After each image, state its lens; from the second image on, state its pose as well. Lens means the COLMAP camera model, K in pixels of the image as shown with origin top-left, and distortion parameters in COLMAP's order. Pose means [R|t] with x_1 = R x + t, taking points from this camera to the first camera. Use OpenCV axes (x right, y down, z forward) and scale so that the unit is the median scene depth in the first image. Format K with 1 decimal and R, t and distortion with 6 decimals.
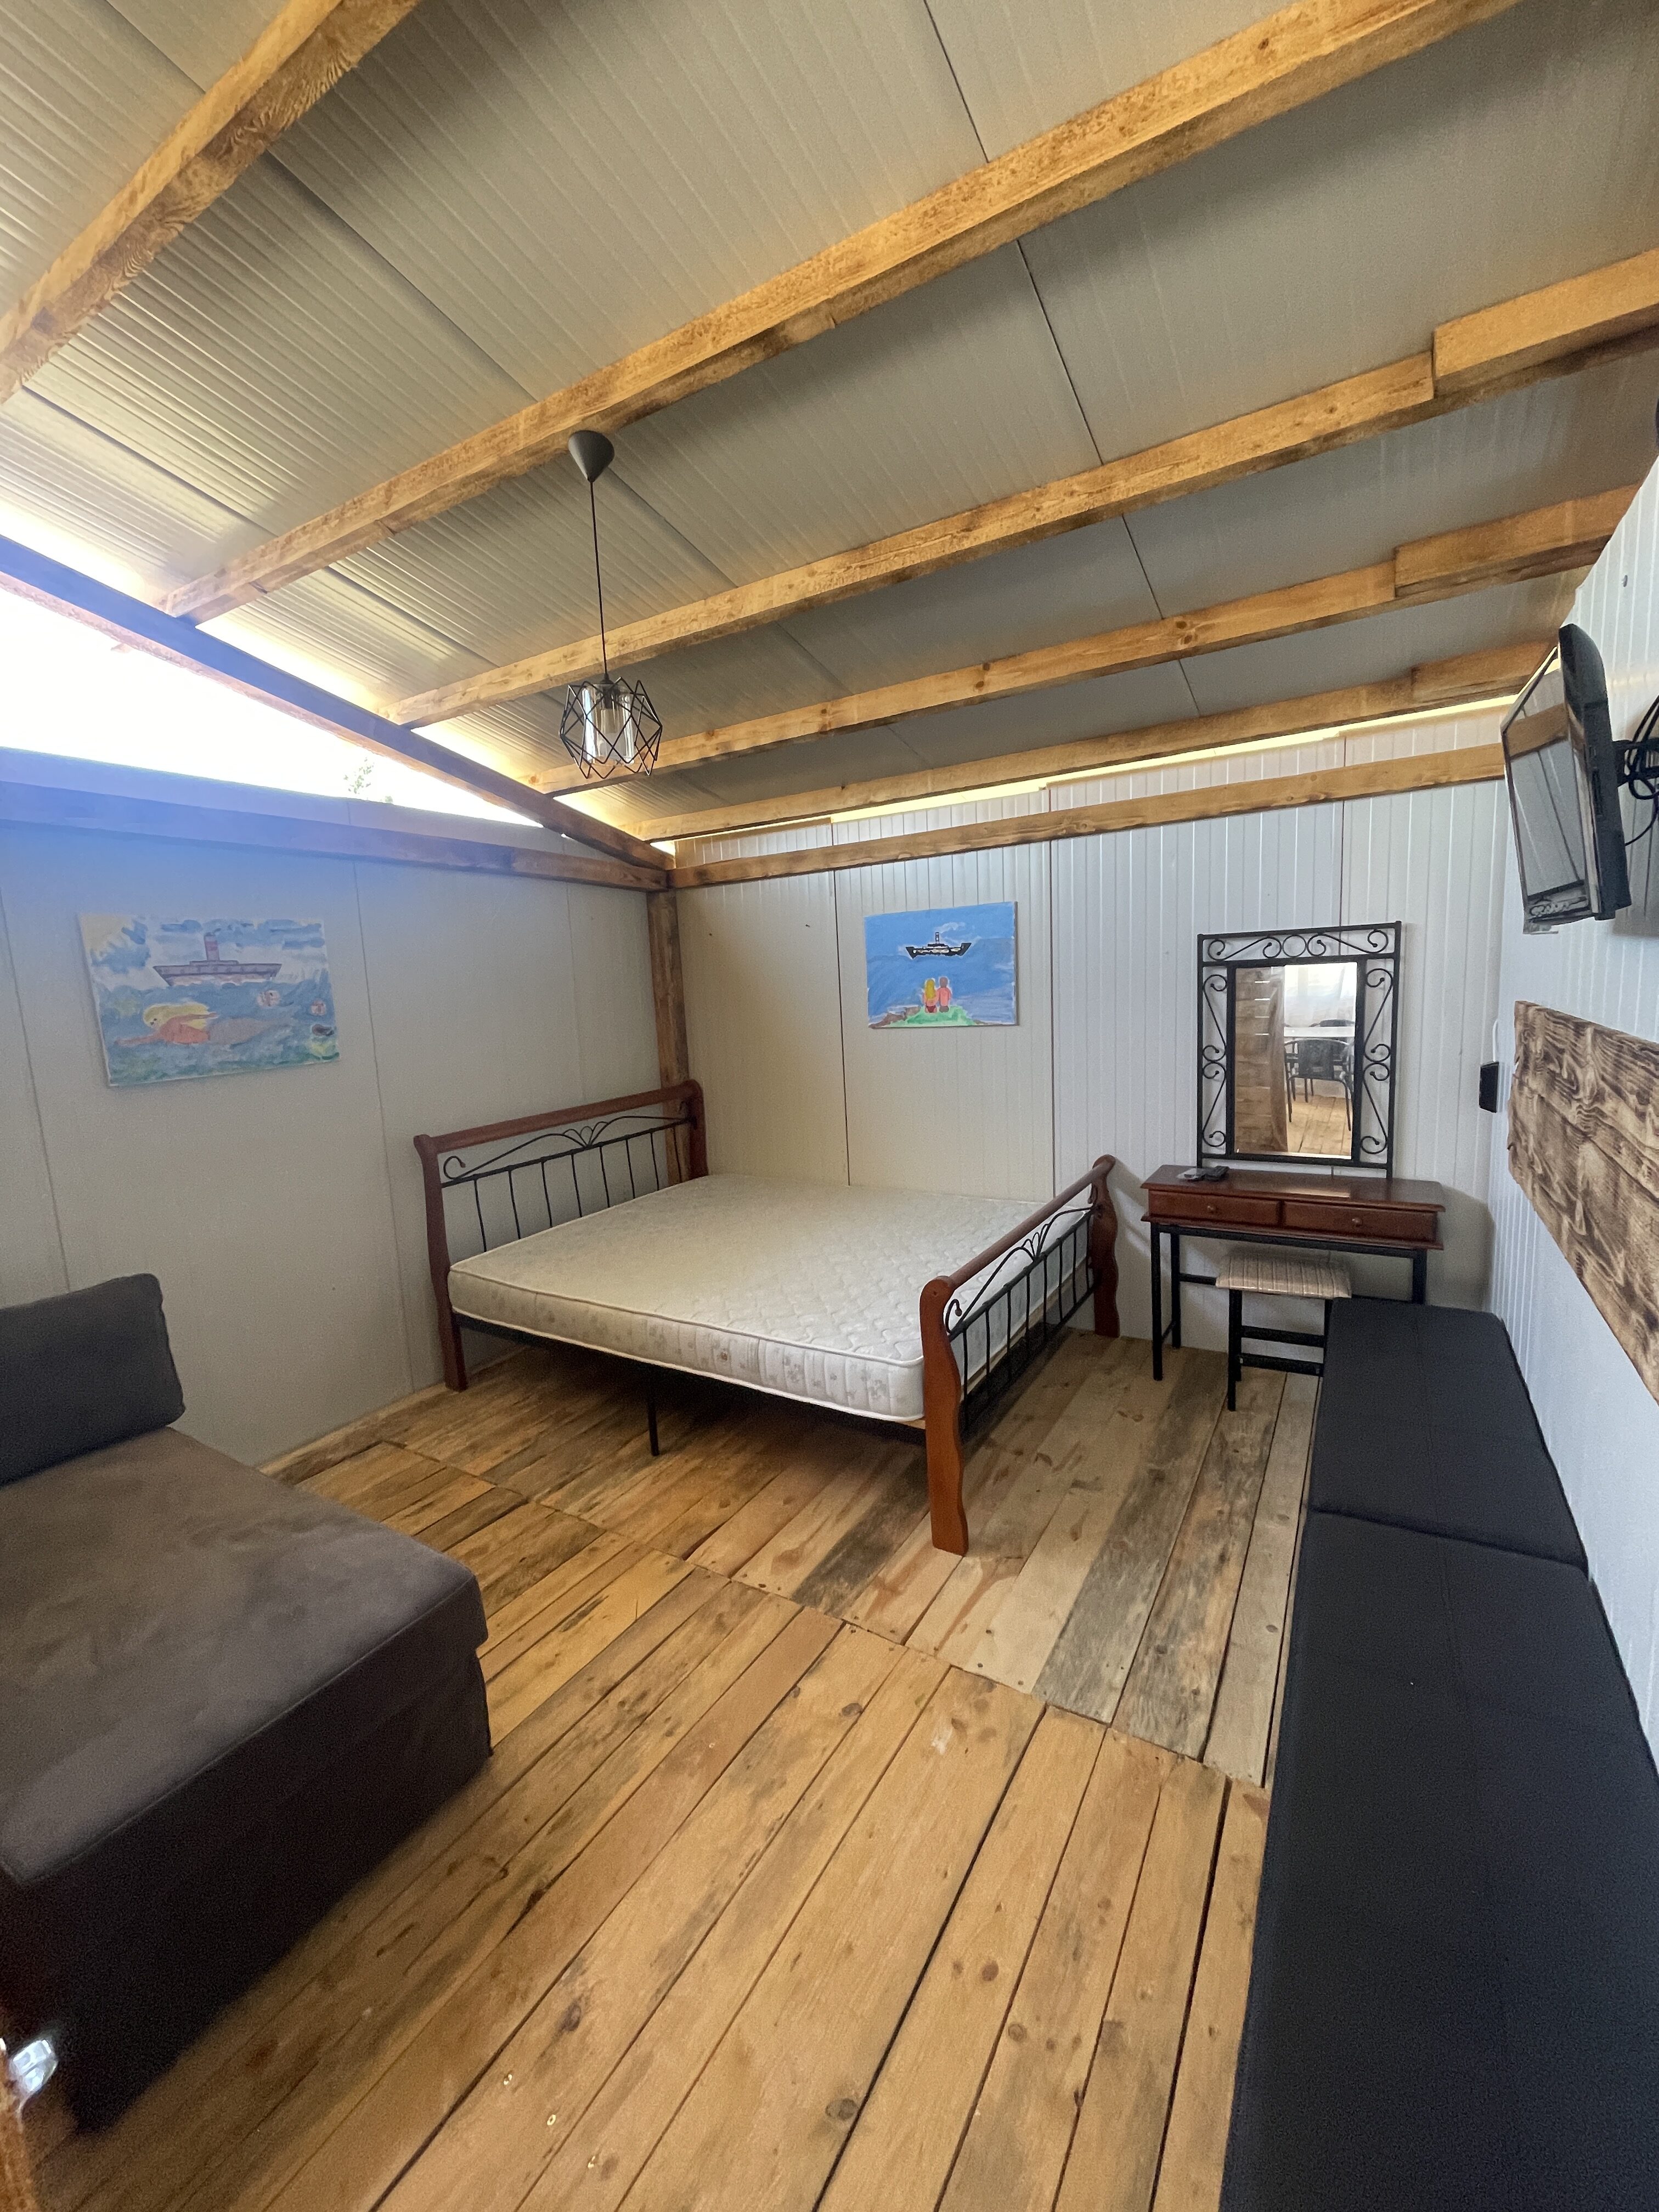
lens RADIAL K [[901.0, 0, 838.3], [0, 901.0, 1095.6], [0, 0, 1]] dist [-0.002033, 0.000019]
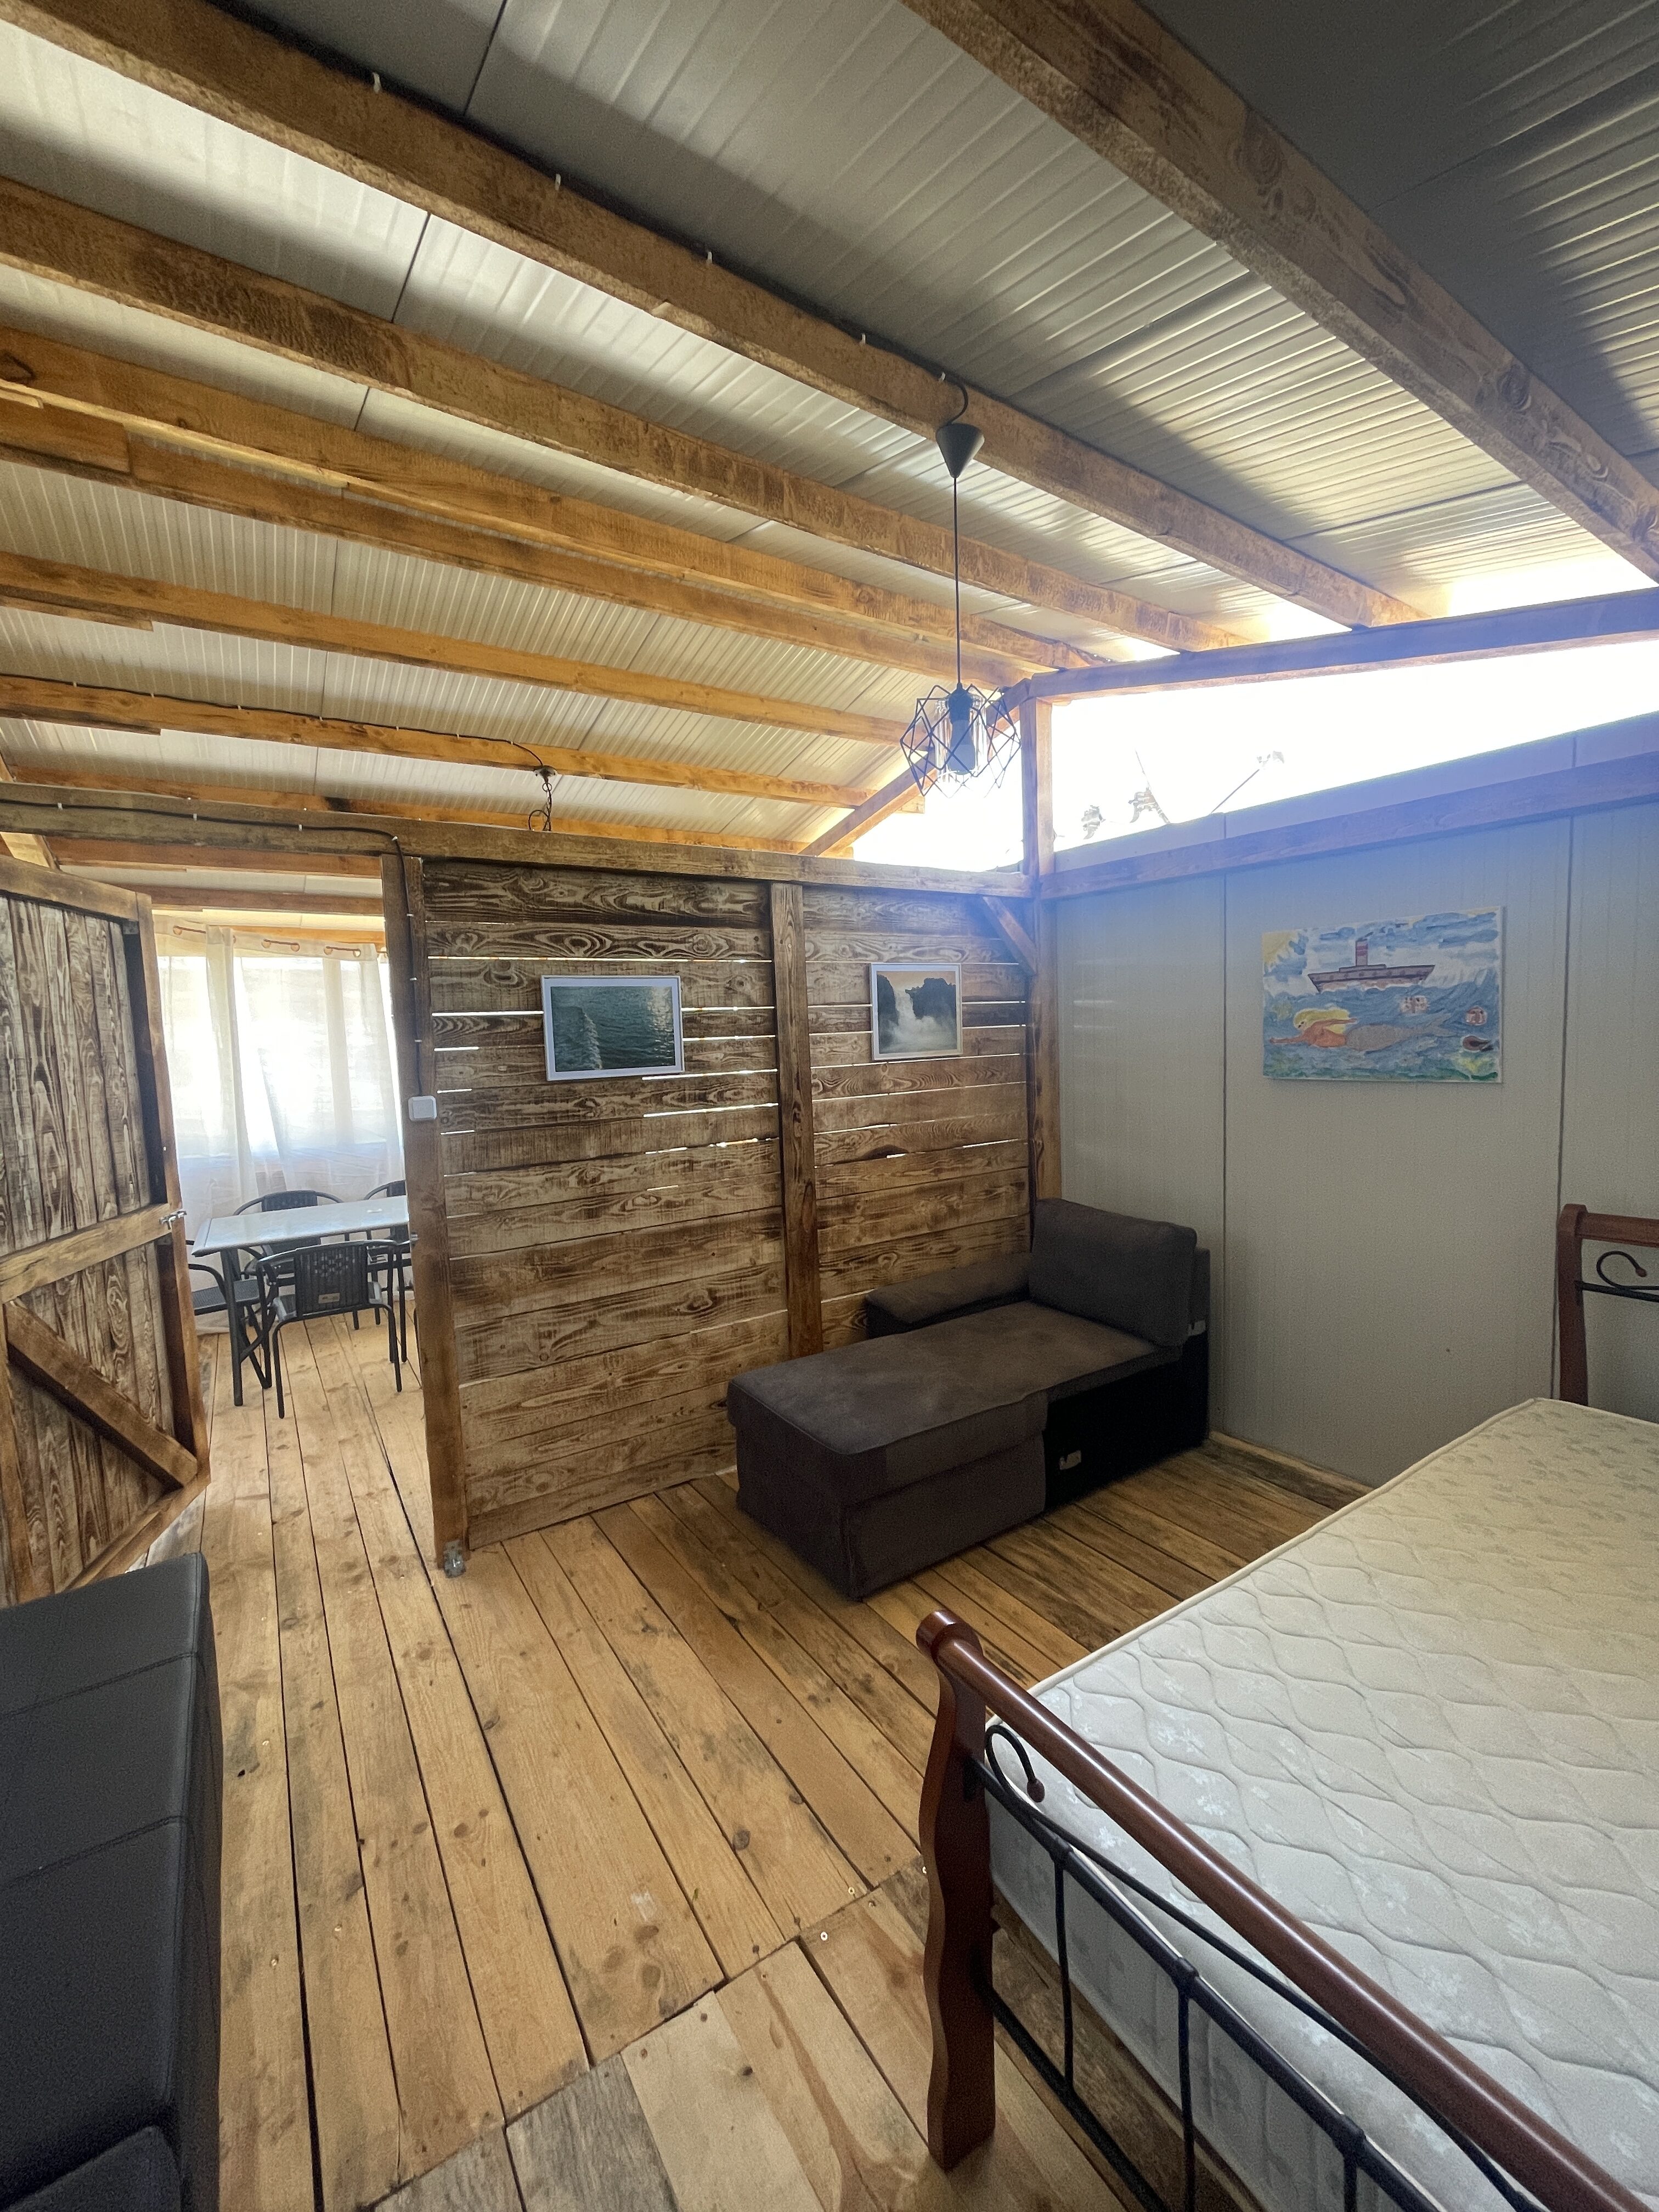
lens RADIAL K [[901.0, 0, 838.3], [0, 901.0, 1095.6], [0, 0, 1]] dist [-0.002033, 0.000019]
pose [[-0.428239, 0.130762, -0.894154, 0.498740], [-0.065908, 0.982320, 0.175222, -0.158668], [0.901259, 0.133969, -0.412050, 0.992150]]
